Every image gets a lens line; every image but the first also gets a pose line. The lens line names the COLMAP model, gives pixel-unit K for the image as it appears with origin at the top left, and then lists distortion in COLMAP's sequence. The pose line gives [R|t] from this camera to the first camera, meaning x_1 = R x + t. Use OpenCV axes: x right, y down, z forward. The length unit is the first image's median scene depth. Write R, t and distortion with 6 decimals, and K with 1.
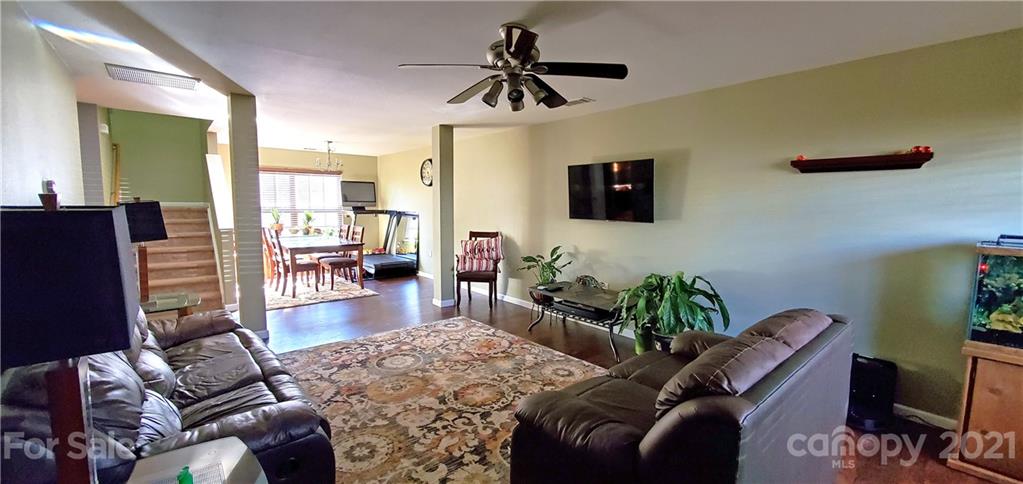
lens RADIAL K [[406.7, 0, 509.9], [0, 406.7, 241.1], [0, 0, 1]] dist [-0.003347, 0.000013]
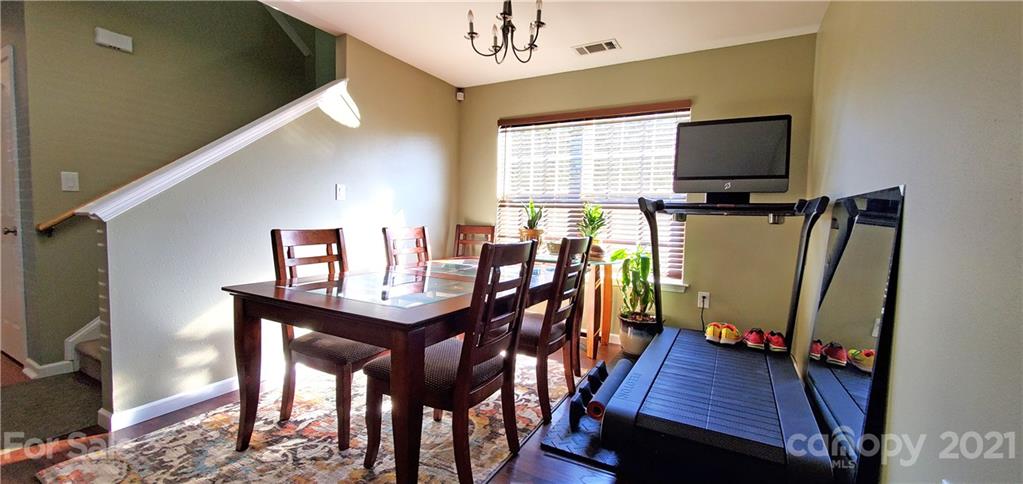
lens RADIAL K [[406.7, 0, 512.4], [0, 406.7, 239.1], [0, 0, 1]] dist [-0.003347, 0.000013]
pose [[0.347499, 0.052115, -0.936231, -0.112237], [-0.106131, 0.994224, 0.015951, -0.032408], [0.931655, 0.093820, 0.351023, 0.709436]]
